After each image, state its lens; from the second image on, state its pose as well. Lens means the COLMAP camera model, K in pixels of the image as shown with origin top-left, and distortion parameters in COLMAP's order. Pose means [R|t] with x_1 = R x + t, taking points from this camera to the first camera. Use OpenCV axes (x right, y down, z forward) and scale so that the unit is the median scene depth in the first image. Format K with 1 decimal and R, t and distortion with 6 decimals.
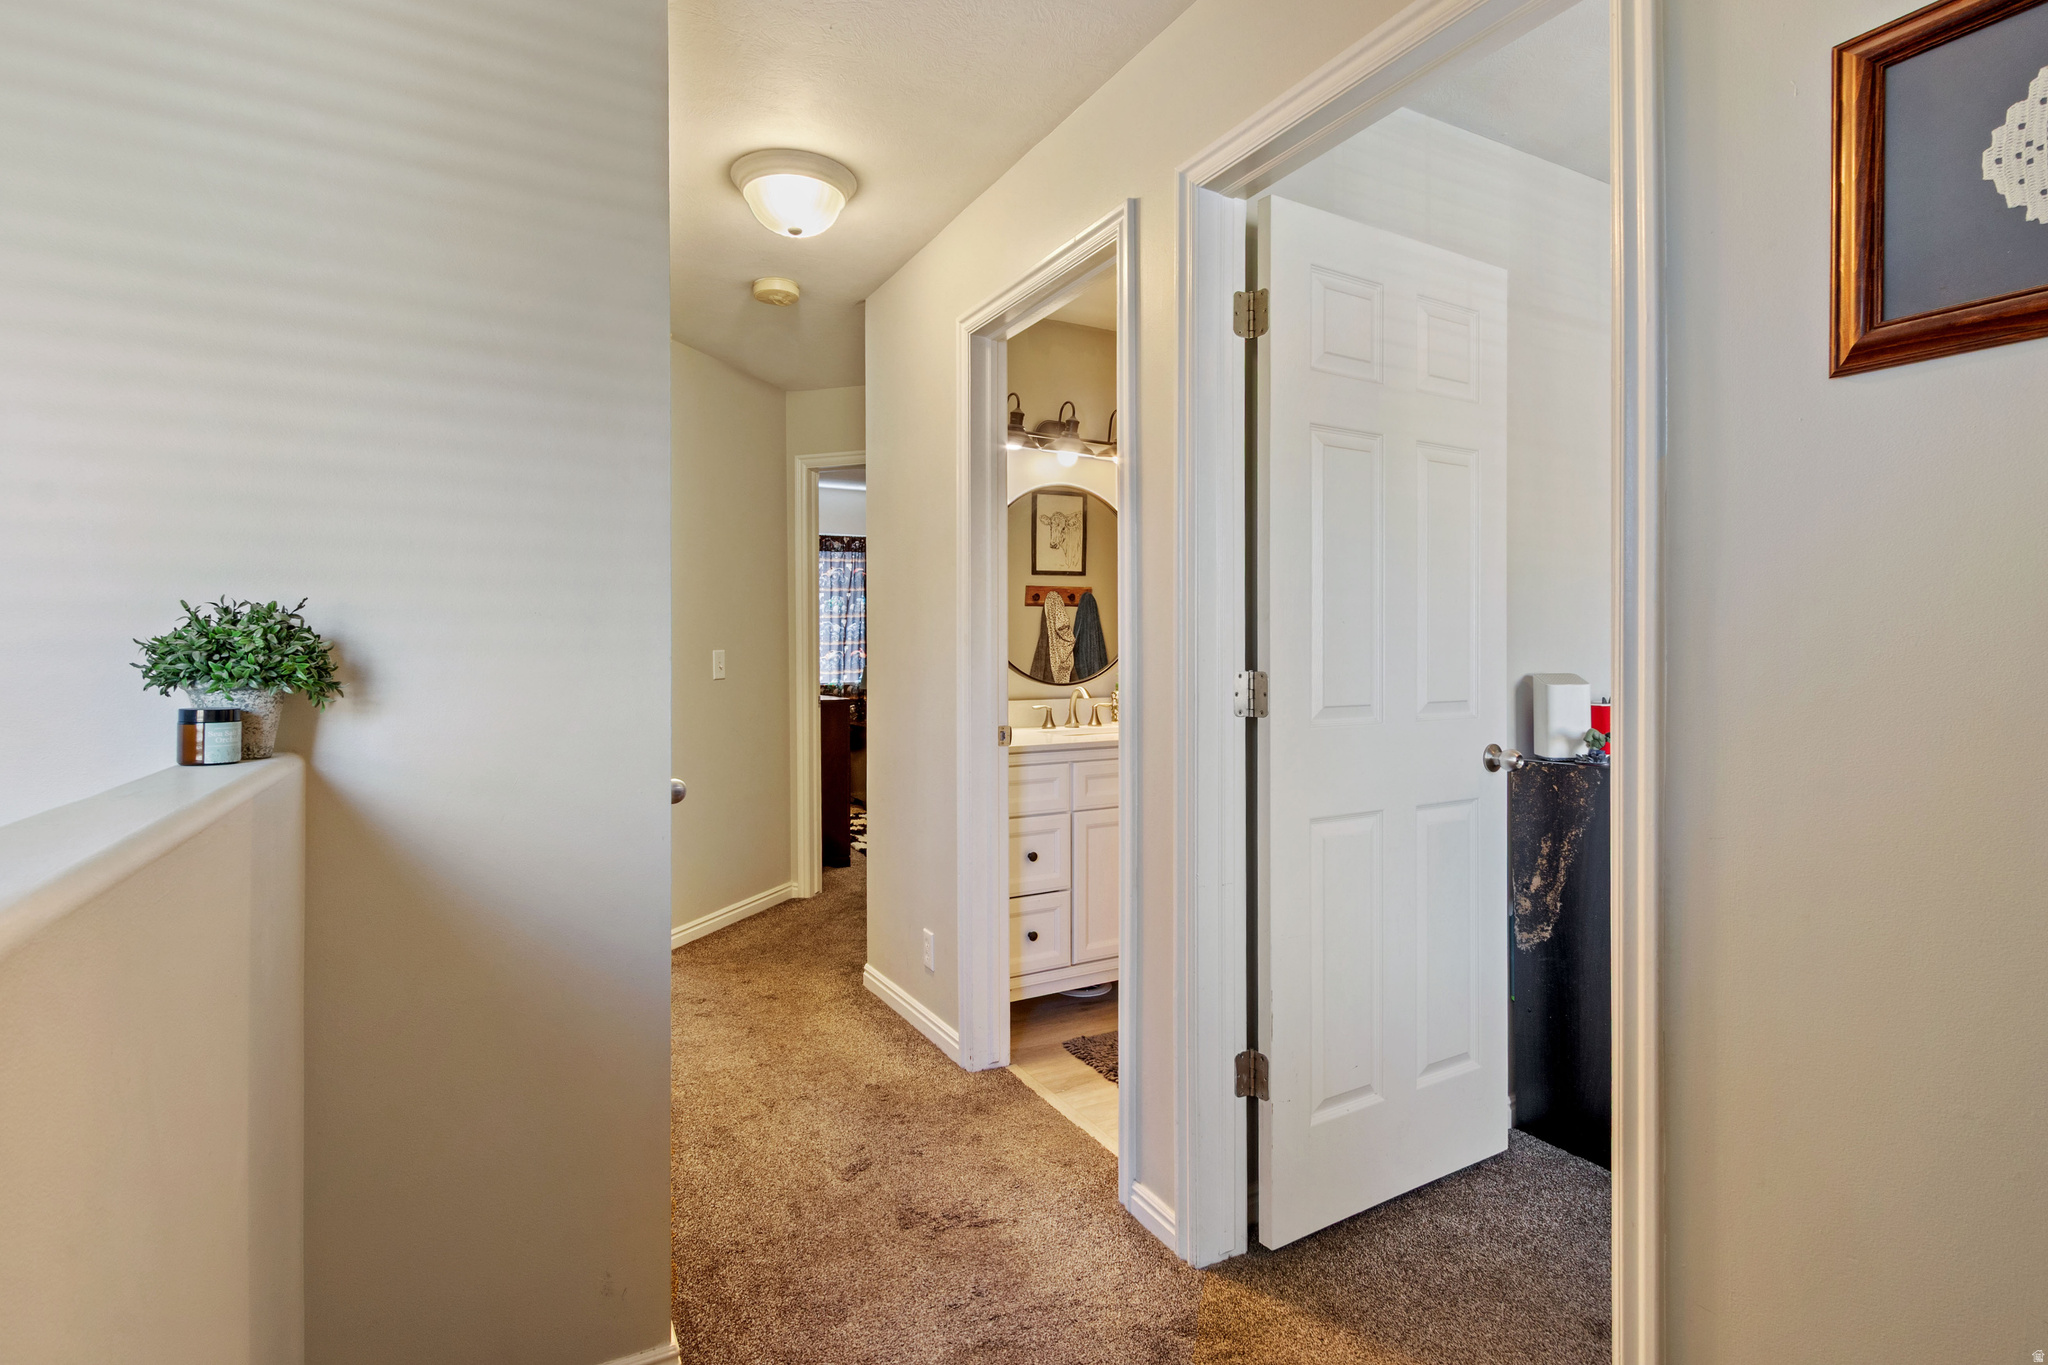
lens RADIAL K [[955.0, 0, 1031.1], [0, 955.0, 647.1], [0, 0, 1]] dist [0.001373, 0.000154]
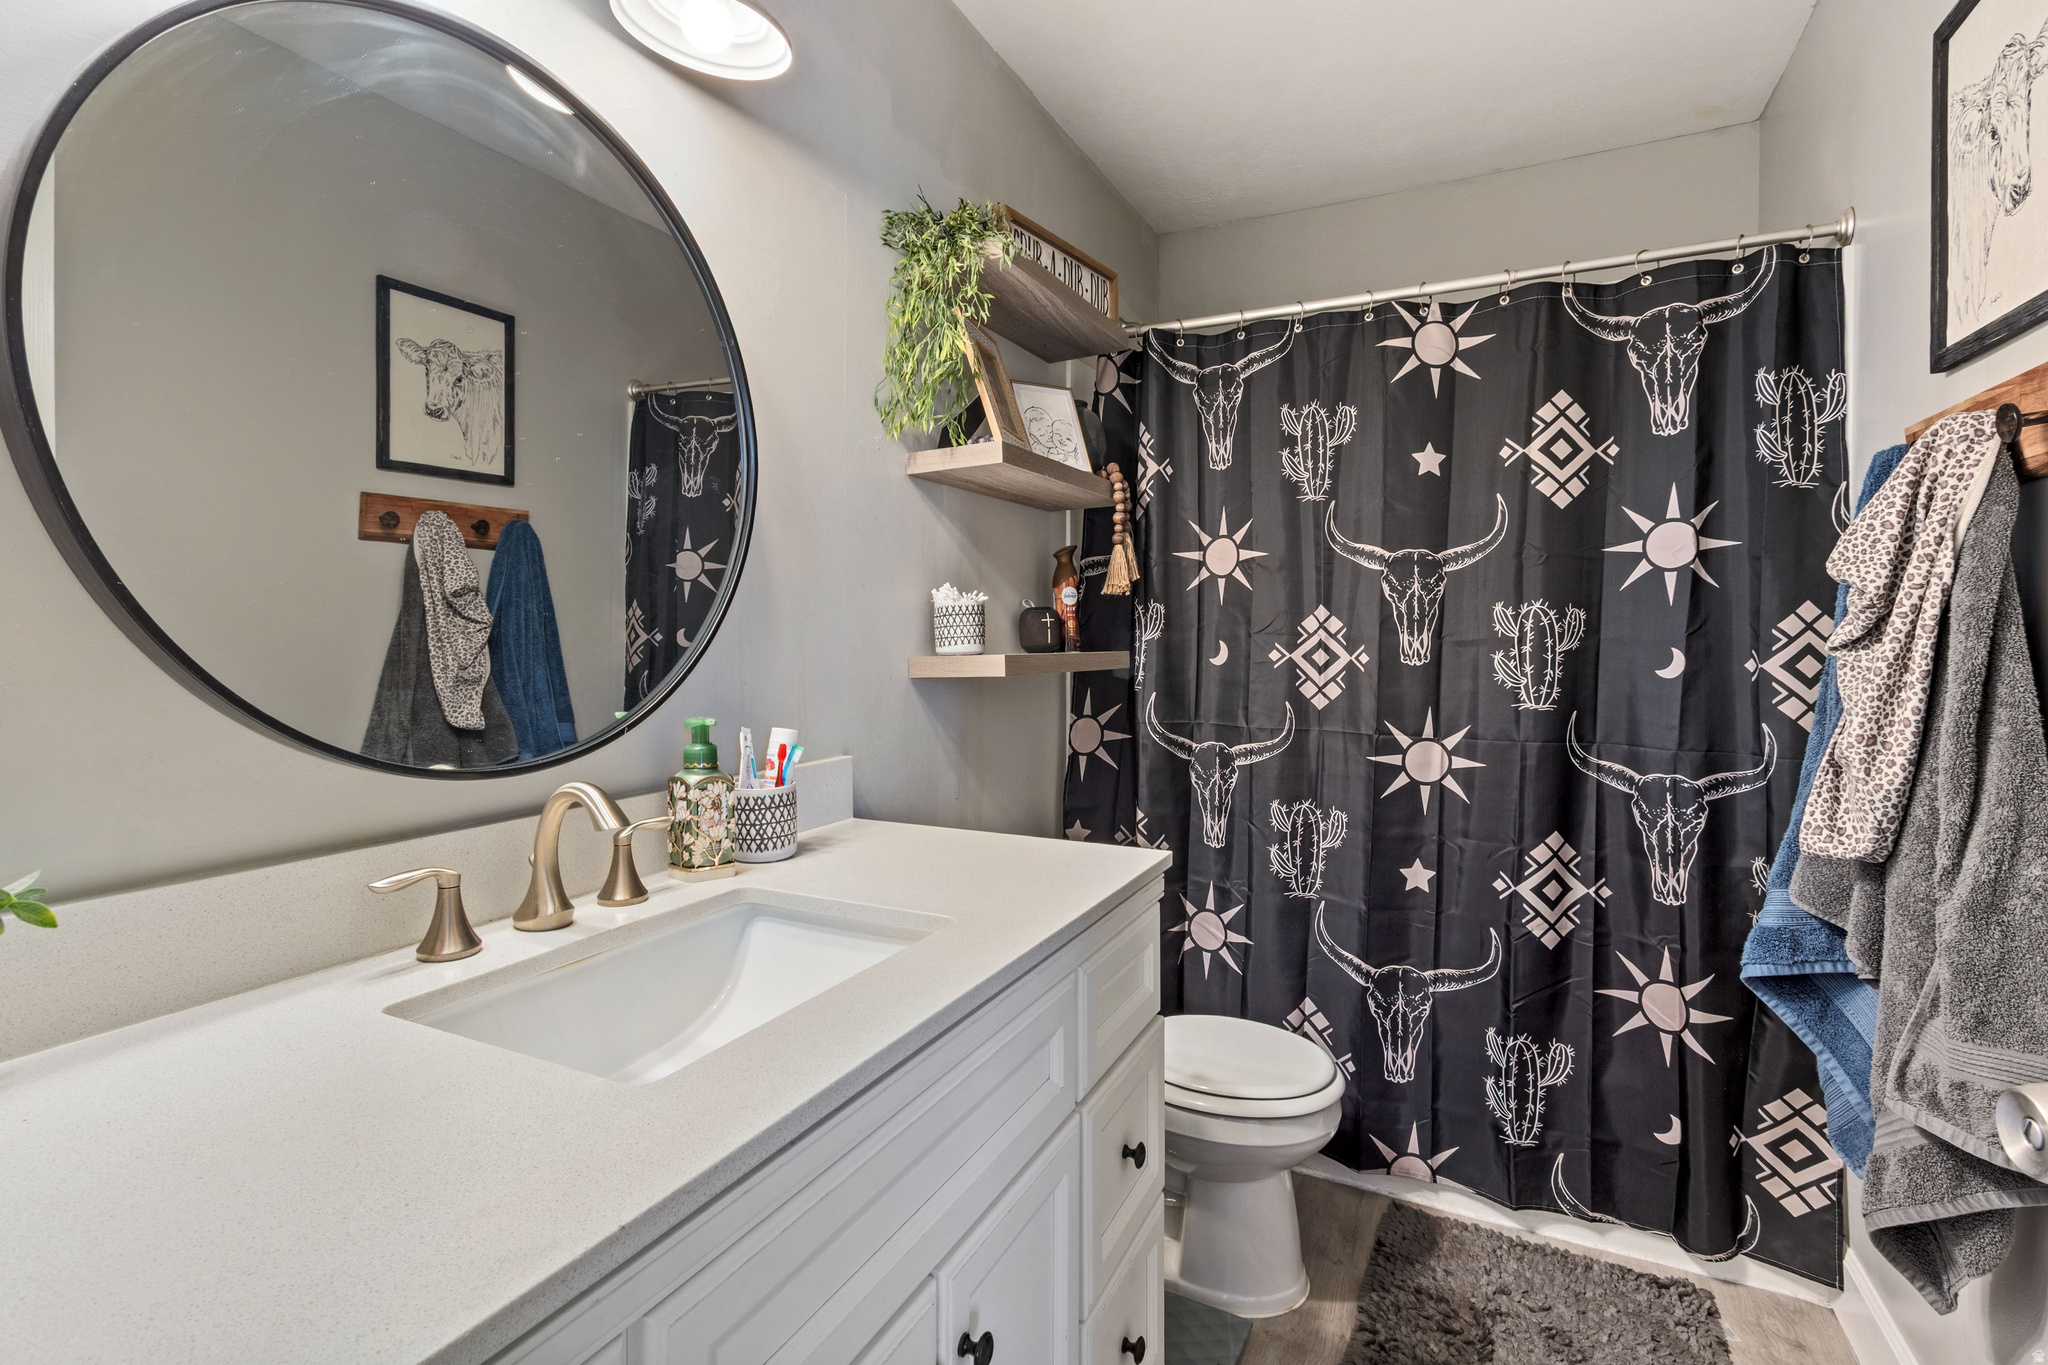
lens RADIAL K [[955.0, 0, 1031.1], [0, 955.0, 647.1], [0, 0, 1]] dist [0.001373, 0.000154]
pose [[0.830141, -0.013130, 0.557399, 0.004286], [0.001867, 0.999783, 0.020771, -0.002844], [-0.557550, -0.016203, 0.829985, 0.468332]]
